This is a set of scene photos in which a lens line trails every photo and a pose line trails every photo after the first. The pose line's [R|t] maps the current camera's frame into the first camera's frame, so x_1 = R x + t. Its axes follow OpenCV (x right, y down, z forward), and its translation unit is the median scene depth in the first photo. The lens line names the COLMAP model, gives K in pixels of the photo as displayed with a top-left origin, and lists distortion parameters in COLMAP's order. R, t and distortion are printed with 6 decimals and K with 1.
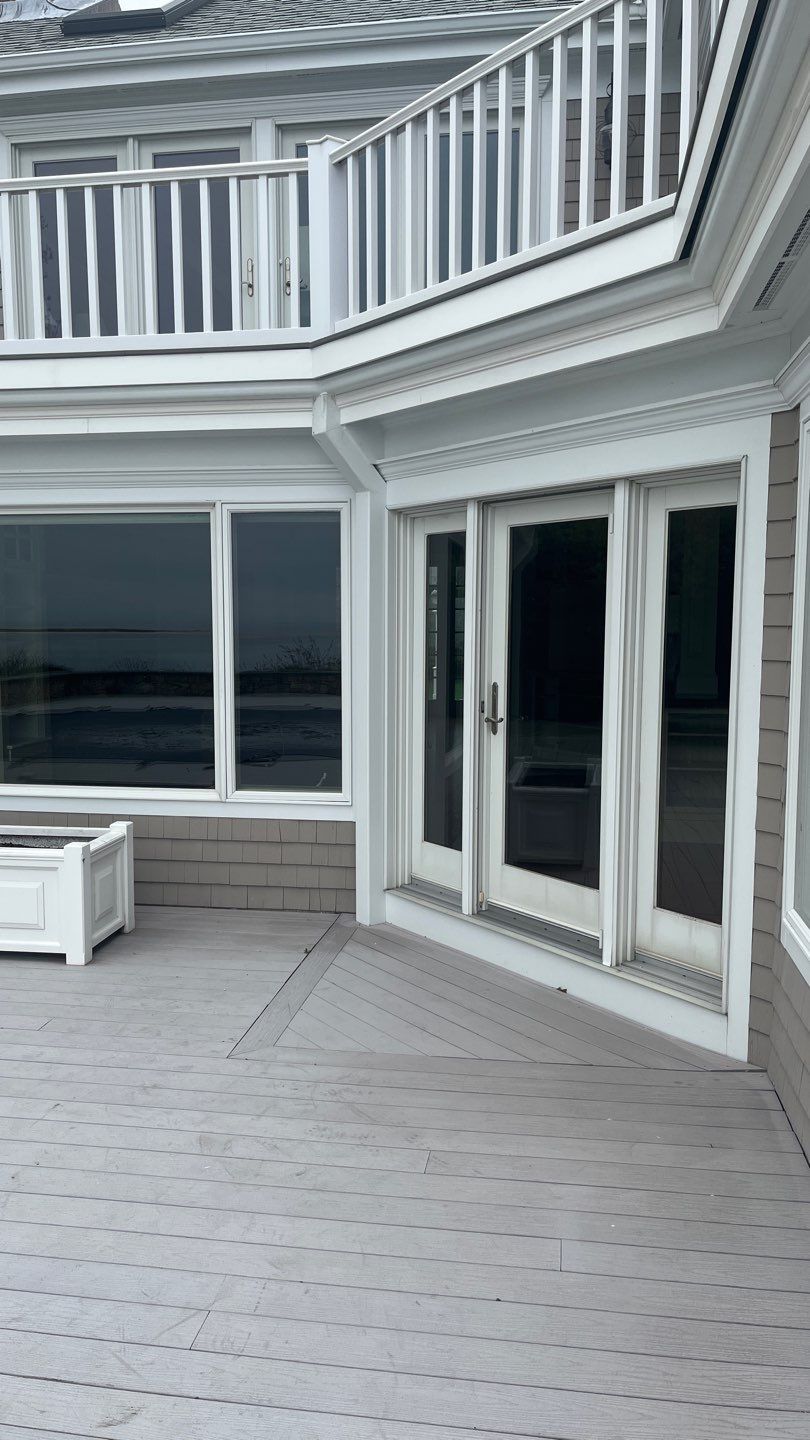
lens RADIAL K [[1086.0, 0, 401.2], [0, 1086.0, 726.6], [0, 0, 1]] dist [0.051621, -0.056480]
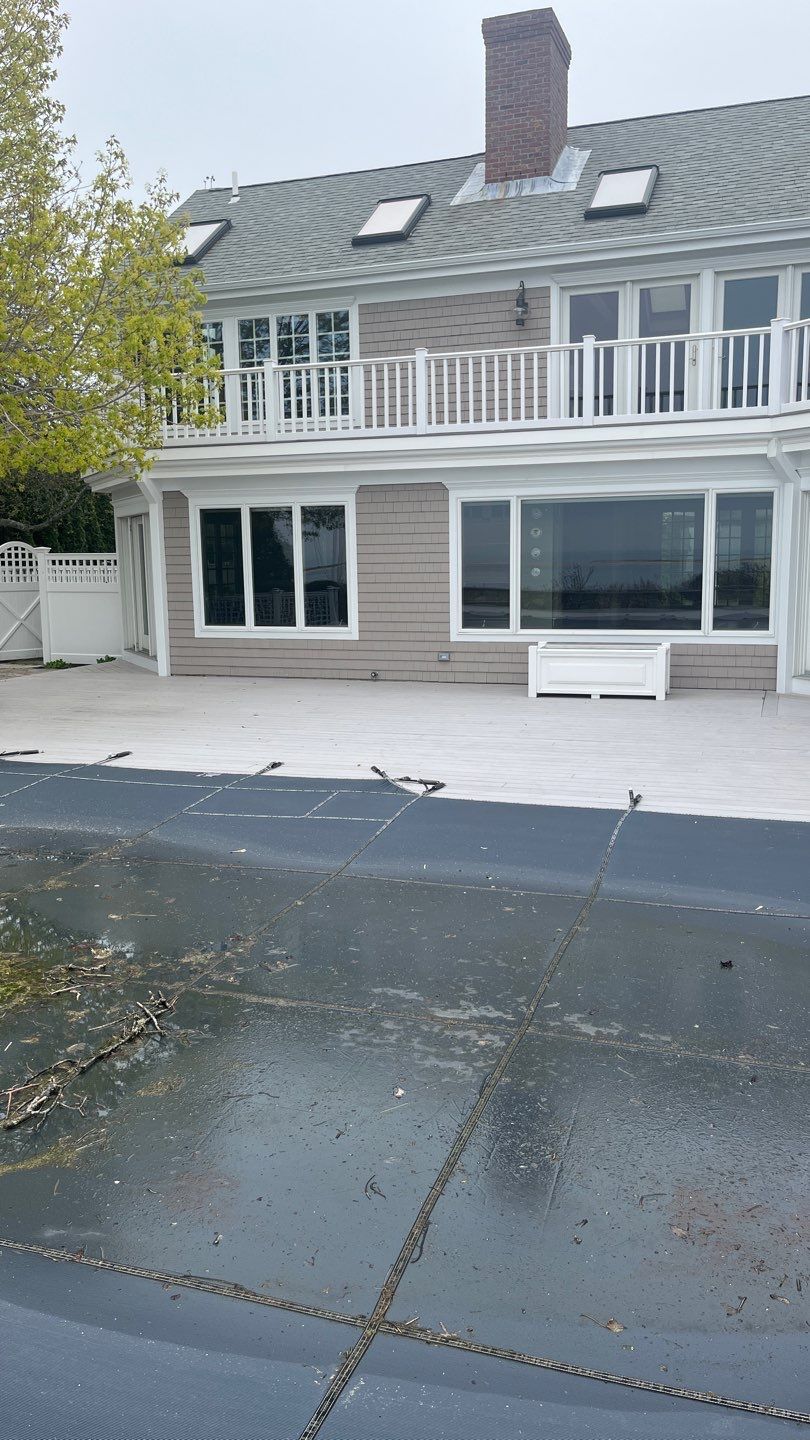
lens RADIAL K [[1086.0, 0, 411.6], [0, 1086.0, 721.0], [0, 0, 1]] dist [0.051621, -0.056480]
pose [[0.983946, 0.010432, -0.178160, -0.381386], [-0.000335, 0.998396, 0.056609, 0.125292], [0.178465, -0.055641, 0.982372, -1.254022]]
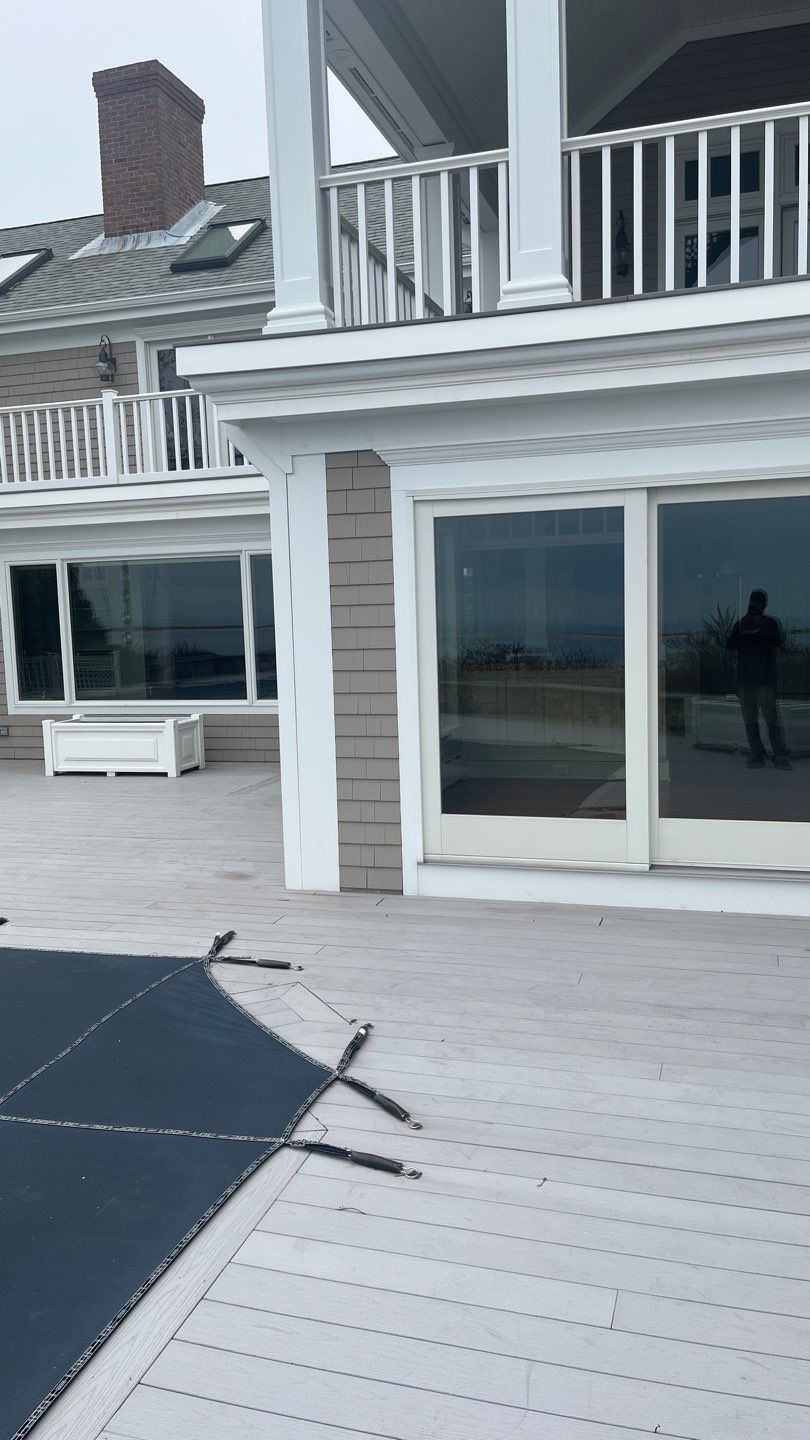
lens RADIAL K [[1086.0, 0, 411.3], [0, 1086.0, 723.2], [0, 0, 1]] dist [0.051621, -0.056480]
pose [[0.989056, -0.019509, -0.146247, 0.440763], [0.020743, 0.999761, 0.006914, 0.102902], [0.146077, -0.009872, 0.989224, -0.951933]]
